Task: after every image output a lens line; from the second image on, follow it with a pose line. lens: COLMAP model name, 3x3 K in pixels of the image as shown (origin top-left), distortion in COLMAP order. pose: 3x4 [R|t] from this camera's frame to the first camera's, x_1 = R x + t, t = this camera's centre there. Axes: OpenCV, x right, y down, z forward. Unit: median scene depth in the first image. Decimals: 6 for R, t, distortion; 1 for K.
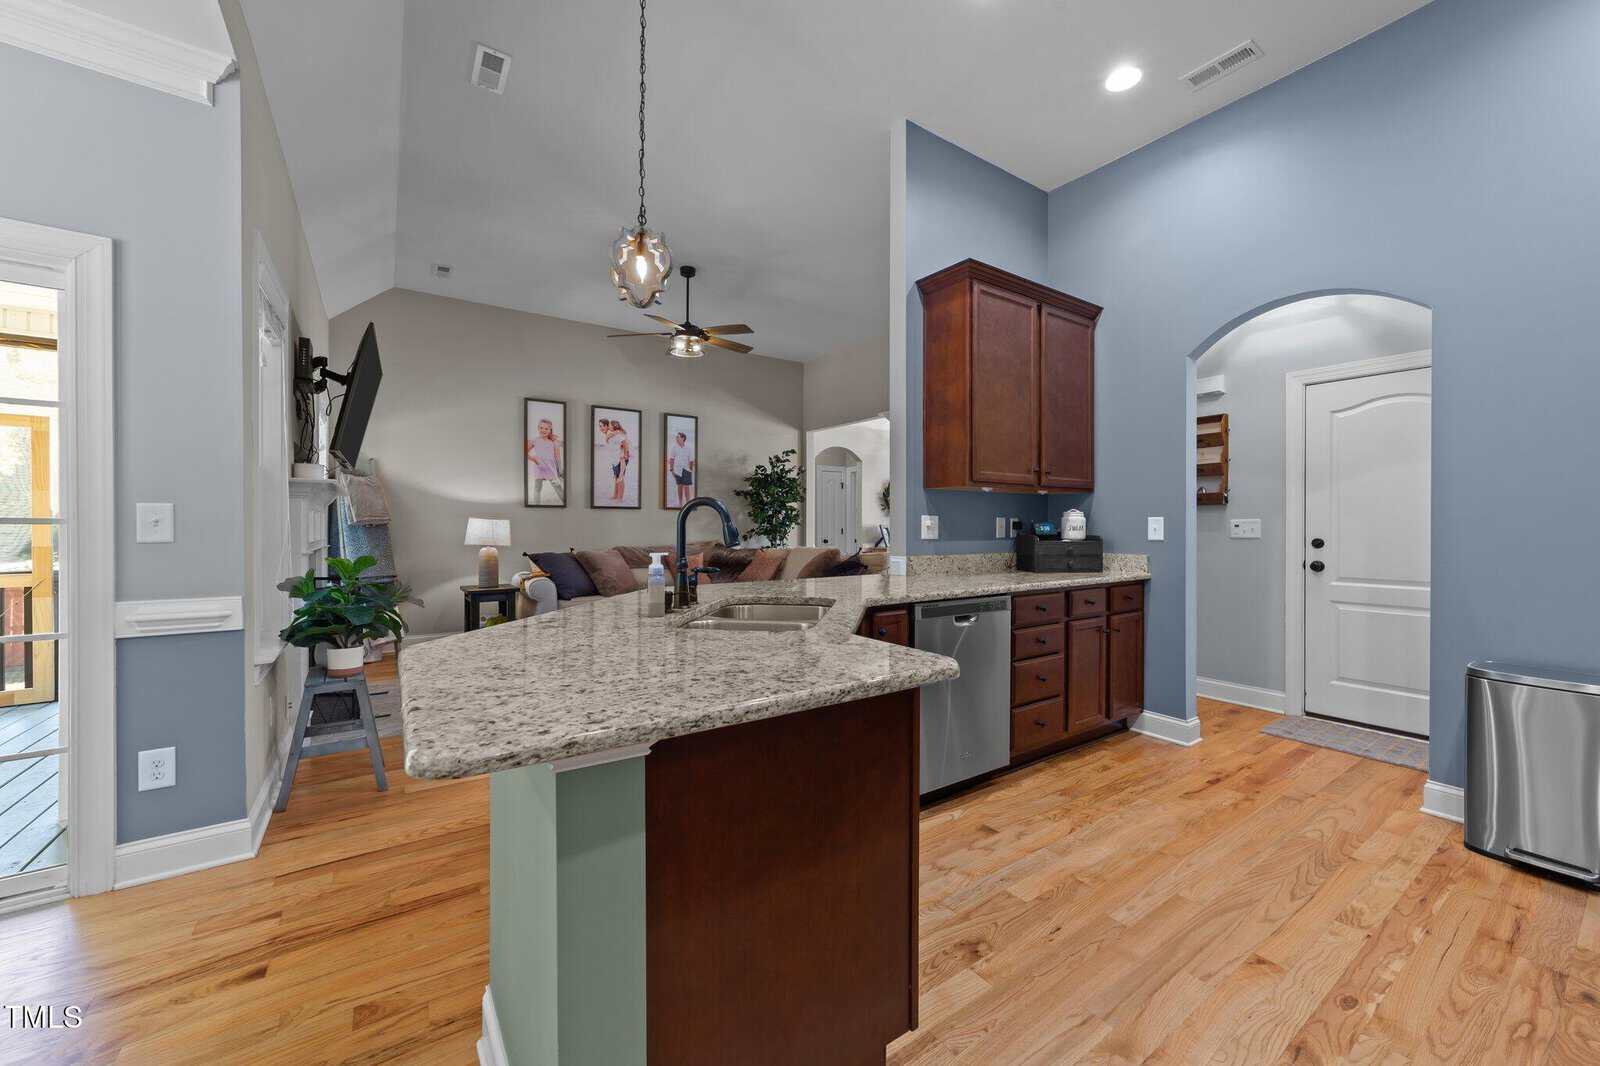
lens RADIAL K [[608.2, 0, 794.5], [0, 608.2, 523.0], [0, 0, 1]] dist [0.001088, 0.000416]
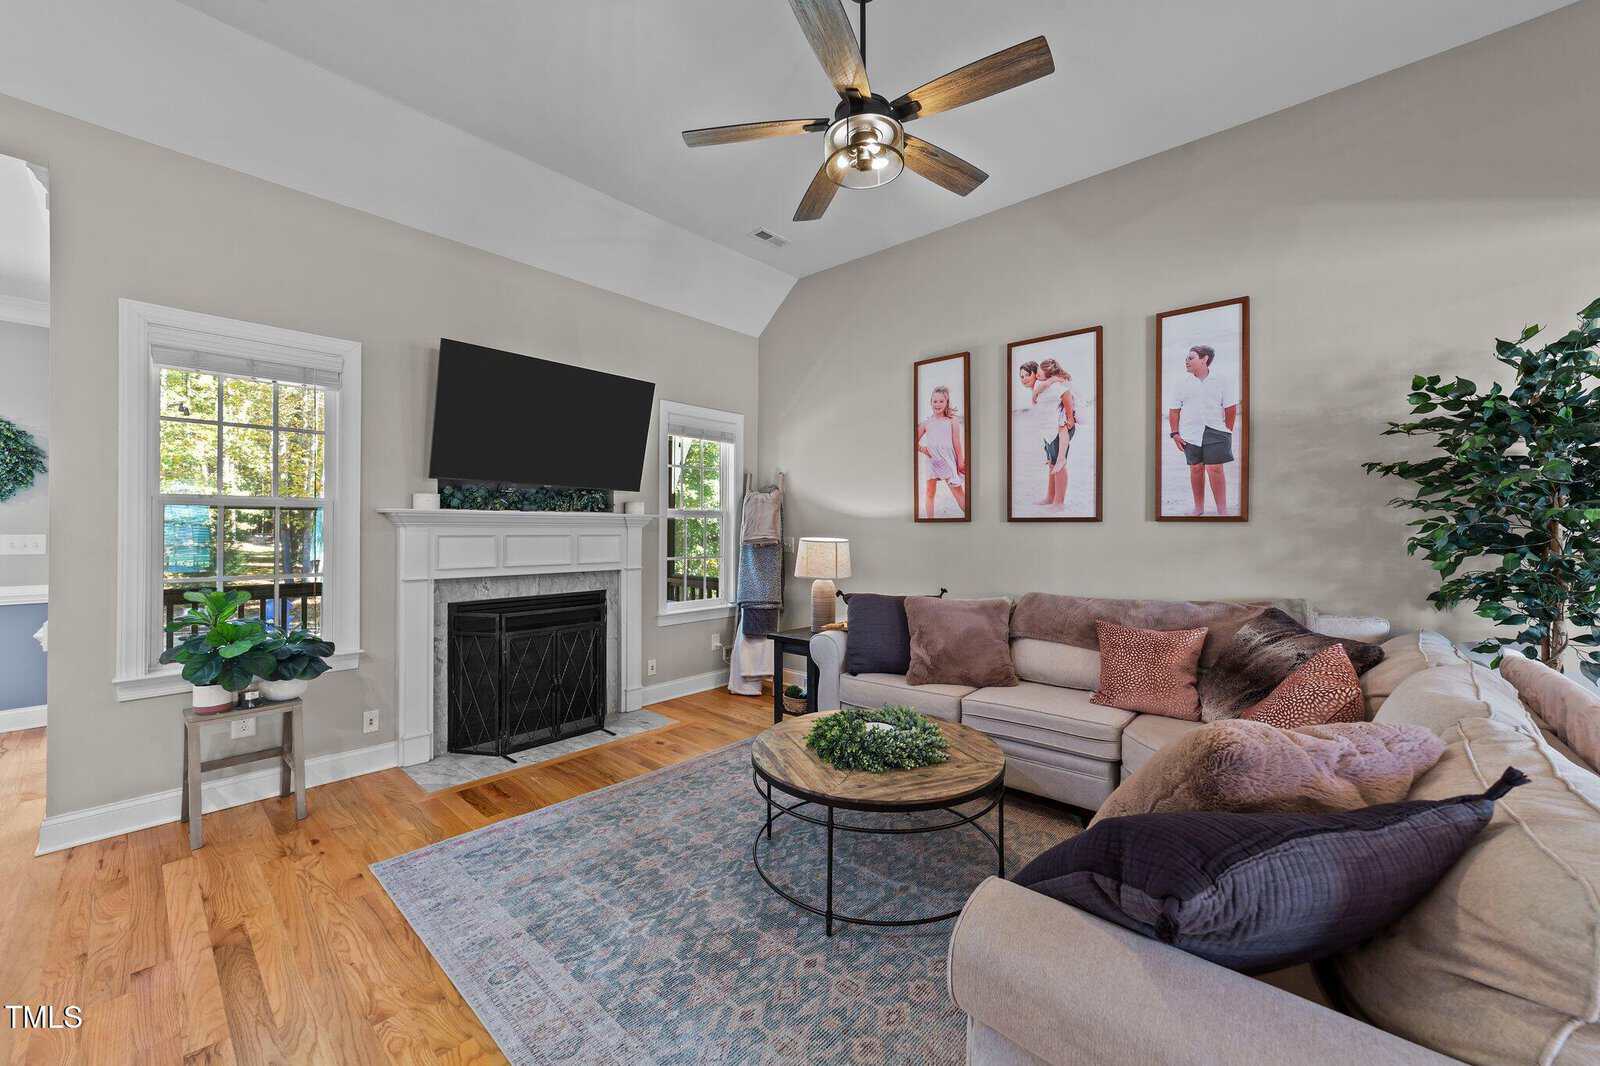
lens RADIAL K [[602.2, 0, 809.7], [0, 602.2, 520.1], [0, 0, 1]] dist [-0.010507, 0.000096]
pose [[0.277479, -0.012937, -0.960645, 0.159719], [0.000308, 0.999910, -0.013377, -0.017916], [0.960732, 0.003416, 0.277458, 0.644382]]
